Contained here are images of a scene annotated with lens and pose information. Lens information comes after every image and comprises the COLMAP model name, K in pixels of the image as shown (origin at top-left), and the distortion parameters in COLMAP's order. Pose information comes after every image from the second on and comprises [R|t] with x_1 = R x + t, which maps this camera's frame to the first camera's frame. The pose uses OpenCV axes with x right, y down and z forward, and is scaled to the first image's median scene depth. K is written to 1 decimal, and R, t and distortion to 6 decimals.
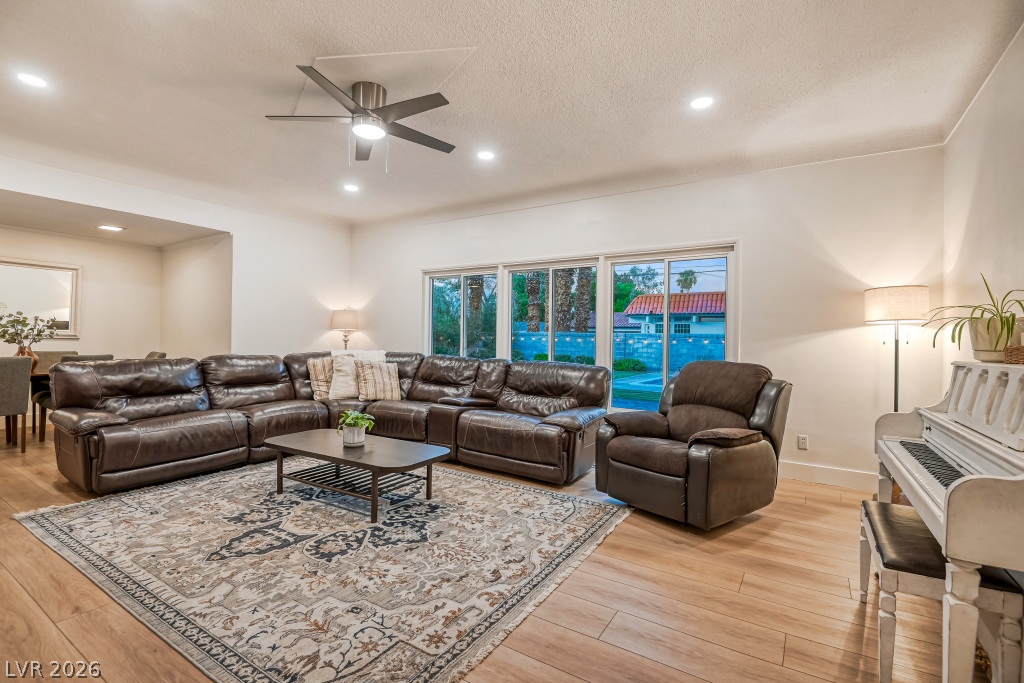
lens RADIAL K [[466.9, 0, 501.4], [0, 466.9, 339.9], [0, 0, 1]] dist [0.012072, -0.012331]
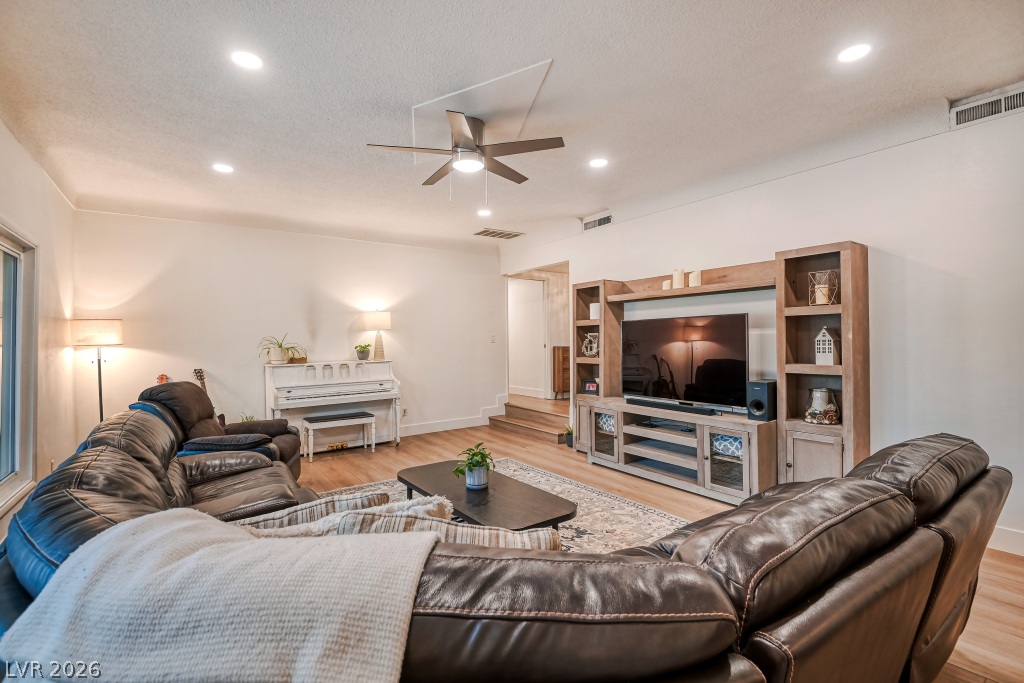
lens RADIAL K [[466.9, 0, 492.7], [0, 466.9, 342.6], [0, 0, 1]] dist [0.012072, -0.012331]
pose [[-0.912075, -0.001295, 0.410020, -0.804450], [-0.000084, 0.999996, 0.002971, -0.067634], [-0.410023, 0.002675, -0.912071, 2.033756]]
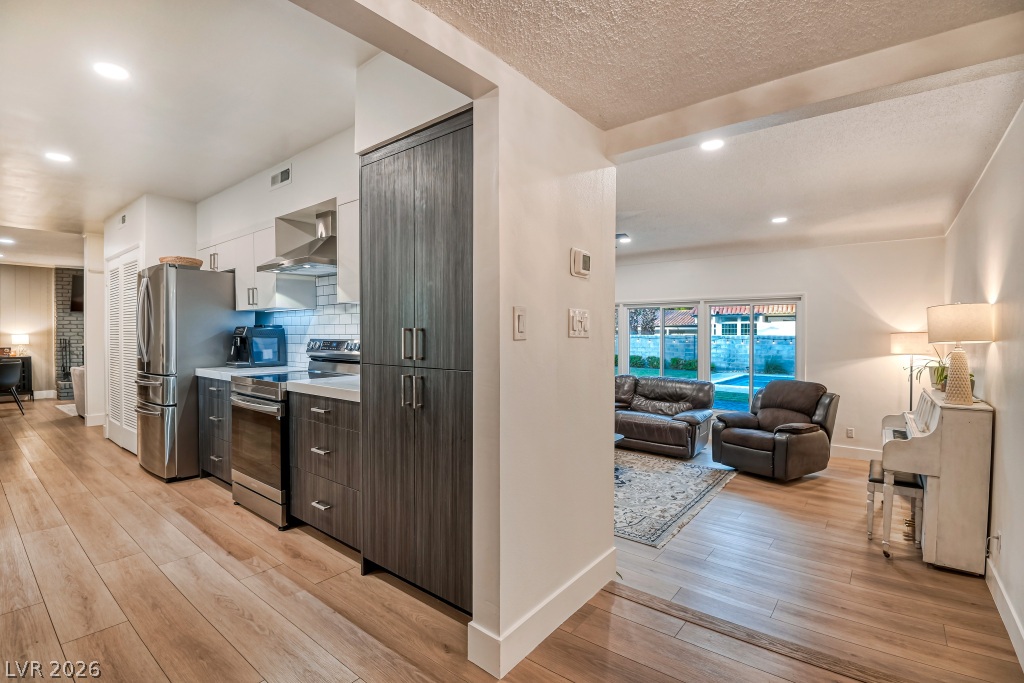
lens RADIAL K [[466.9, 0, 516.2], [0, 466.9, 341.5], [0, 0, 1]] dist [0.012072, -0.012331]
pose [[0.996234, -0.011502, -0.085944, -0.370733], [0.012538, 0.999855, 0.011521, -0.133802], [0.085799, -0.012555, 0.996233, -0.745990]]
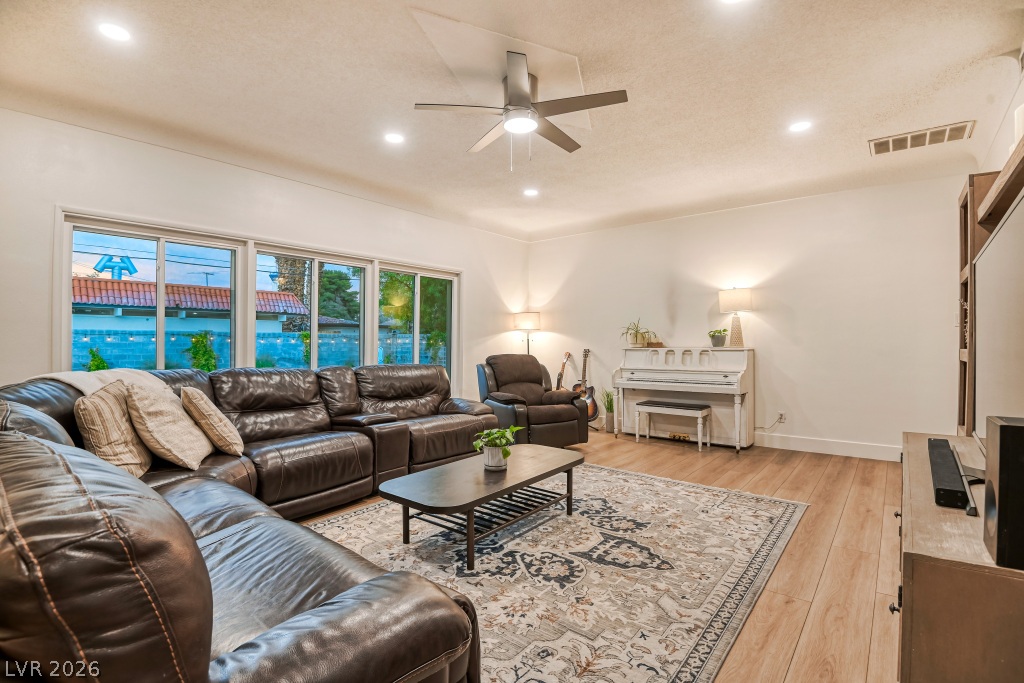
lens RADIAL K [[466.9, 0, 514.7], [0, 466.9, 344.5], [0, 0, 1]] dist [0.012072, -0.012331]
pose [[0.110029, -0.019799, 0.993731, -1.310939], [-0.002465, 0.999793, 0.020192, -0.027680], [-0.993925, -0.004671, 0.109957, 0.969079]]
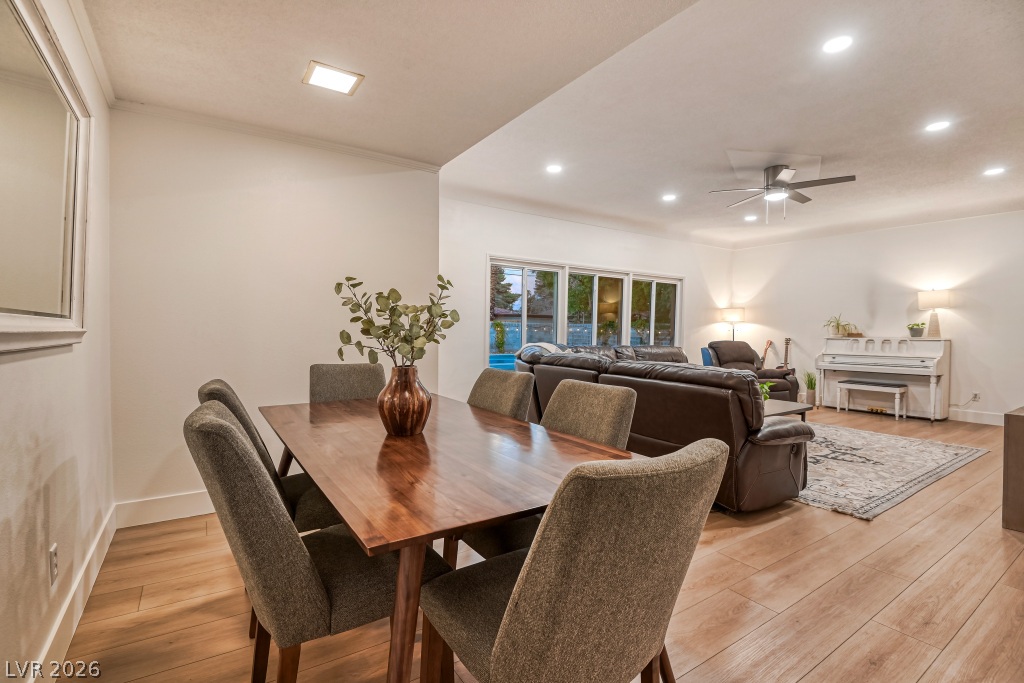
lens RADIAL K [[466.9, 0, 531.0], [0, 466.9, 342.6], [0, 0, 1]] dist [0.012072, -0.012331]
pose [[0.374214, -0.033933, 0.926721, -2.147508], [-0.008979, 0.999151, 0.040210, -0.031842], [-0.927299, -0.023368, 0.373591, 1.243016]]
